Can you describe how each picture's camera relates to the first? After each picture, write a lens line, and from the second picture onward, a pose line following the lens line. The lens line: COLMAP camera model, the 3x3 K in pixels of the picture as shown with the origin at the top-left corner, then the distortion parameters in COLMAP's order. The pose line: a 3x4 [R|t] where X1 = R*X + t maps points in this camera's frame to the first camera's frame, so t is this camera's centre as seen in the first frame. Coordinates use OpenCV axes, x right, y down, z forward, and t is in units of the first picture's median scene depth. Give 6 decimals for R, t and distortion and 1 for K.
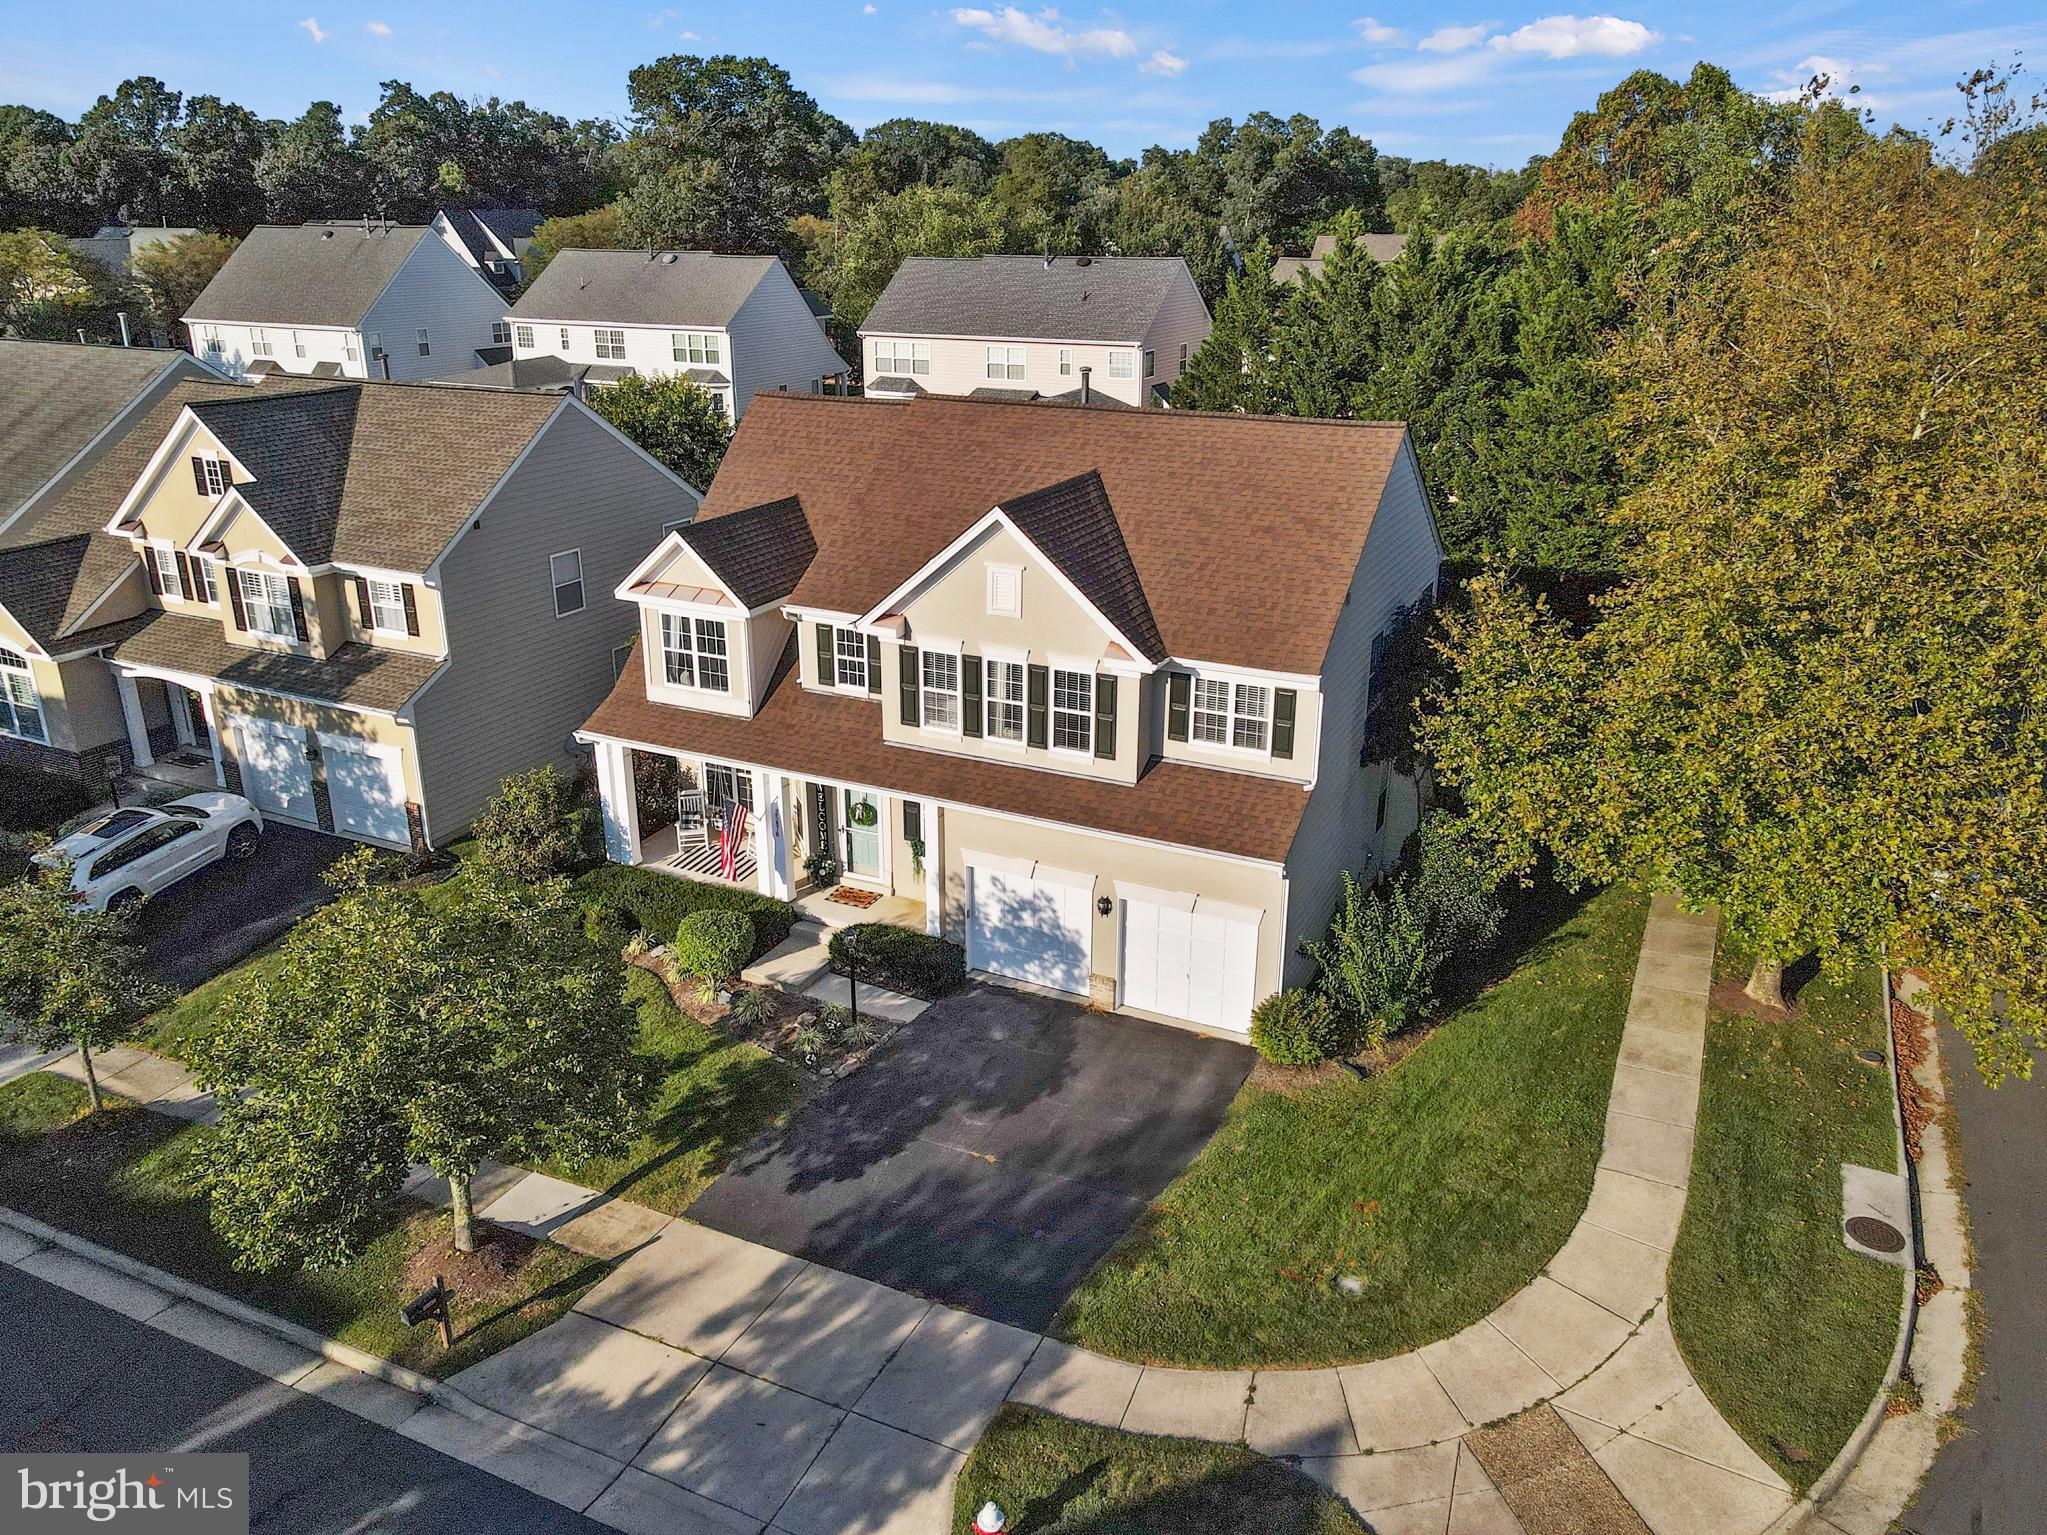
lens RADIAL K [[1480.4, 0, 1023.5], [0, 1480.4, 767.5], [0, 0, 1]] dist [0.017084, -0.000751]
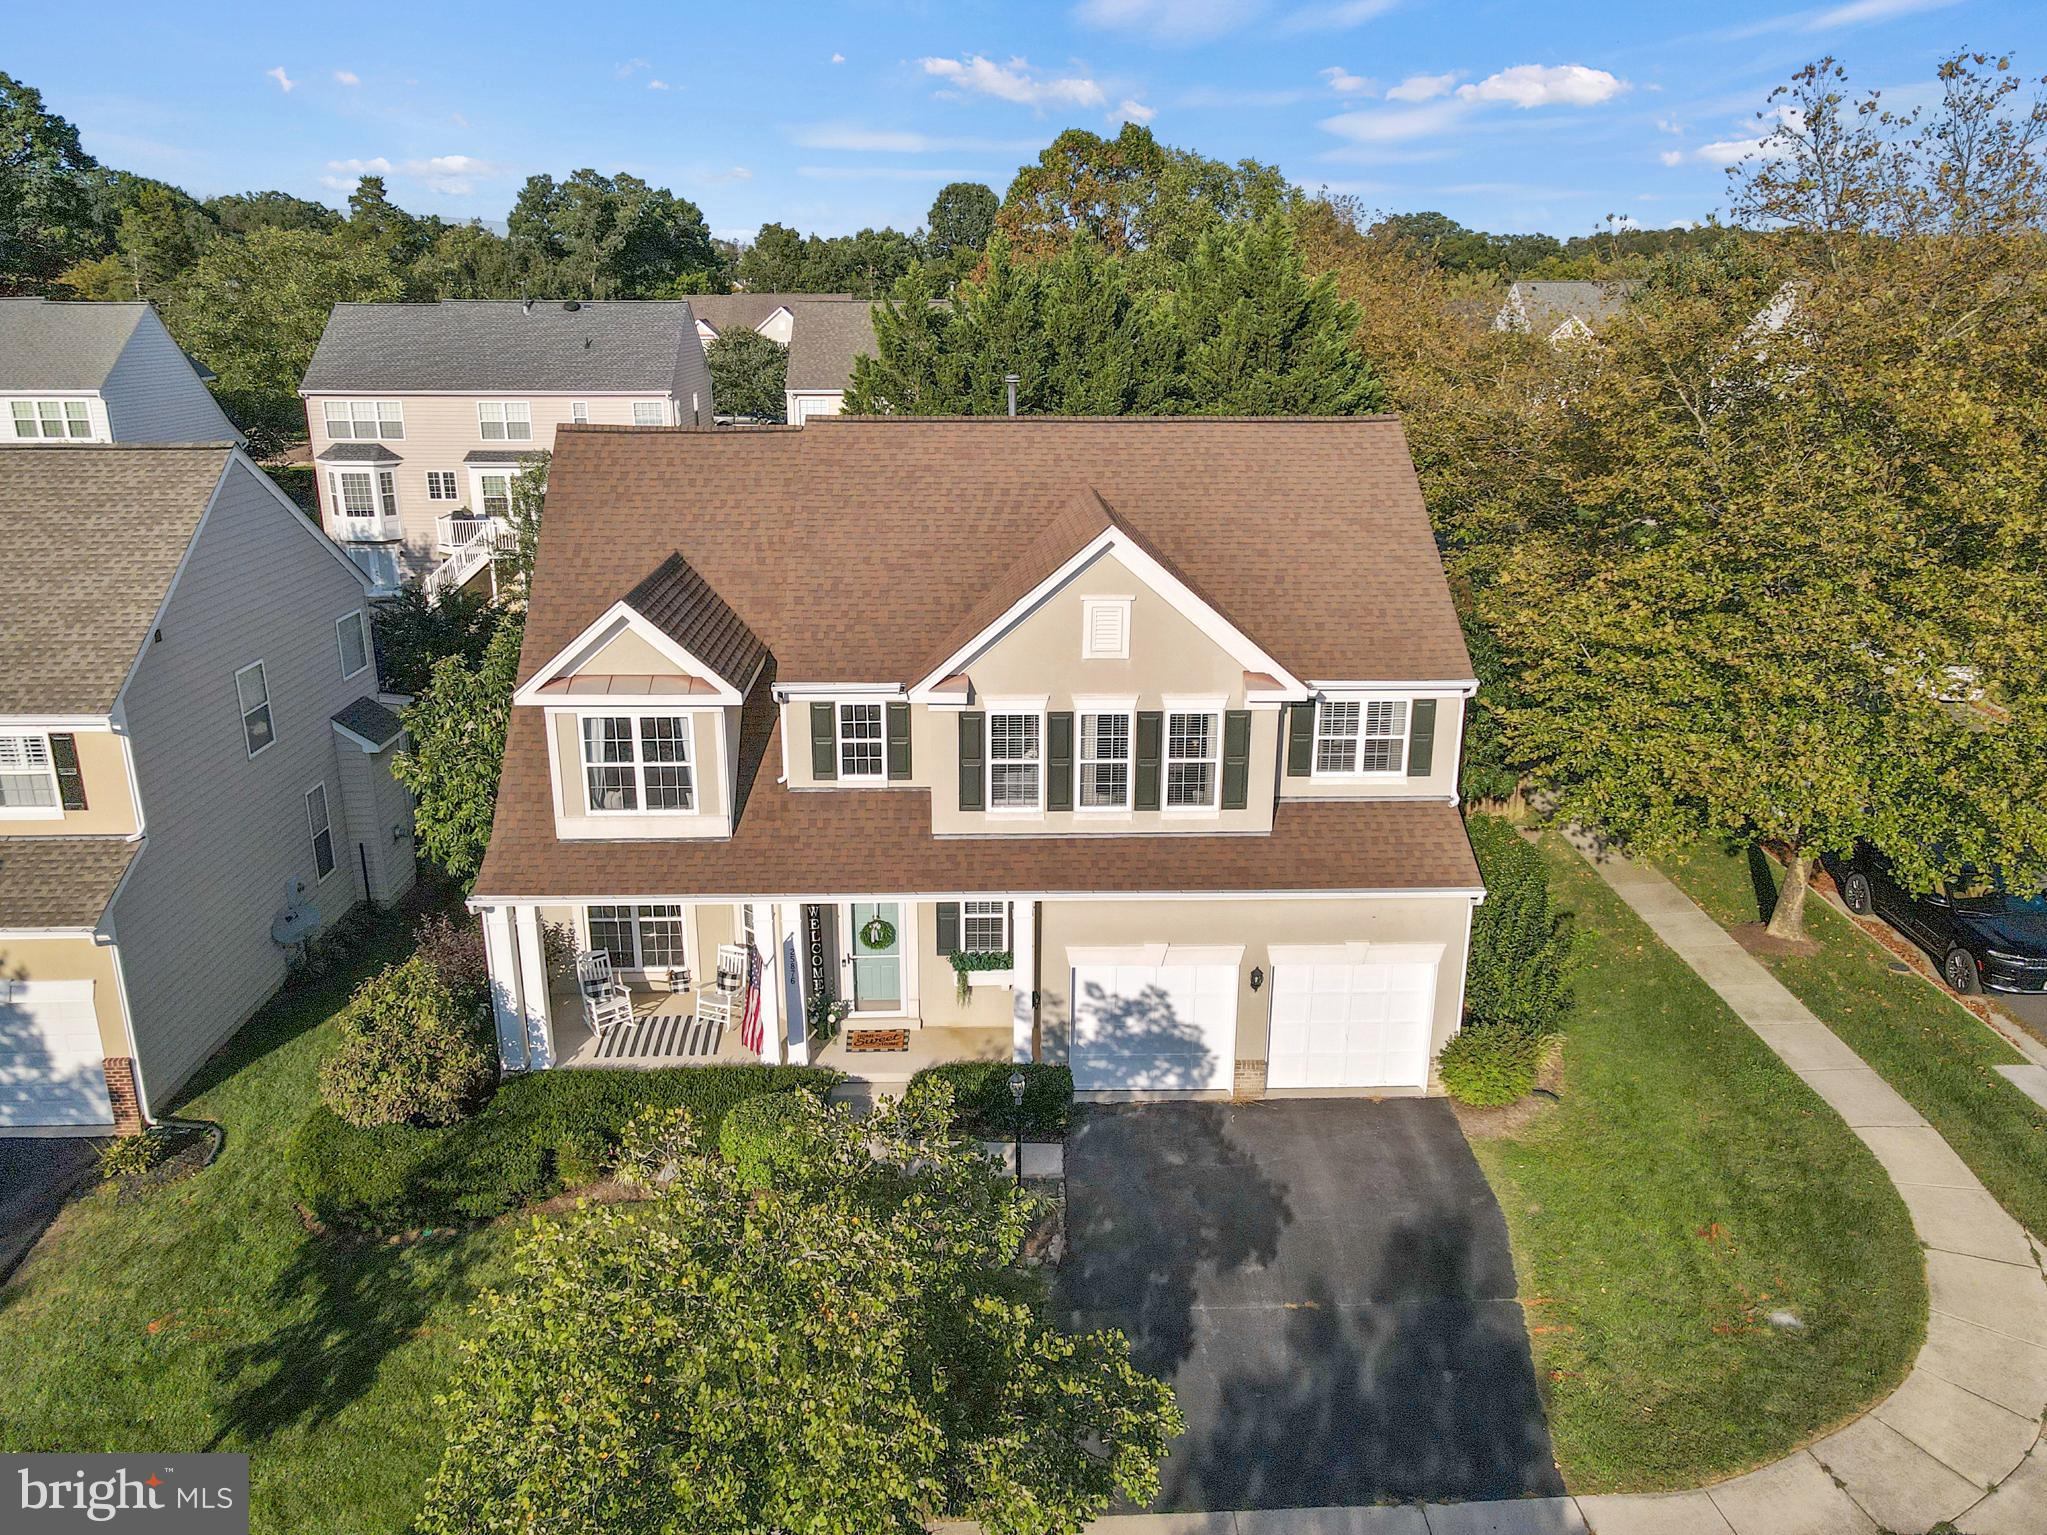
lens RADIAL K [[1480.4, 0, 1023.5], [0, 1480.4, 767.5], [0, 0, 1]] dist [0.017084, -0.000751]
pose [[0.884093, -0.143201, 0.444830, -0.407177], [0.163385, 0.986537, -0.007135, -0.041080], [-0.437819, 0.078987, 0.895587, 0.264393]]
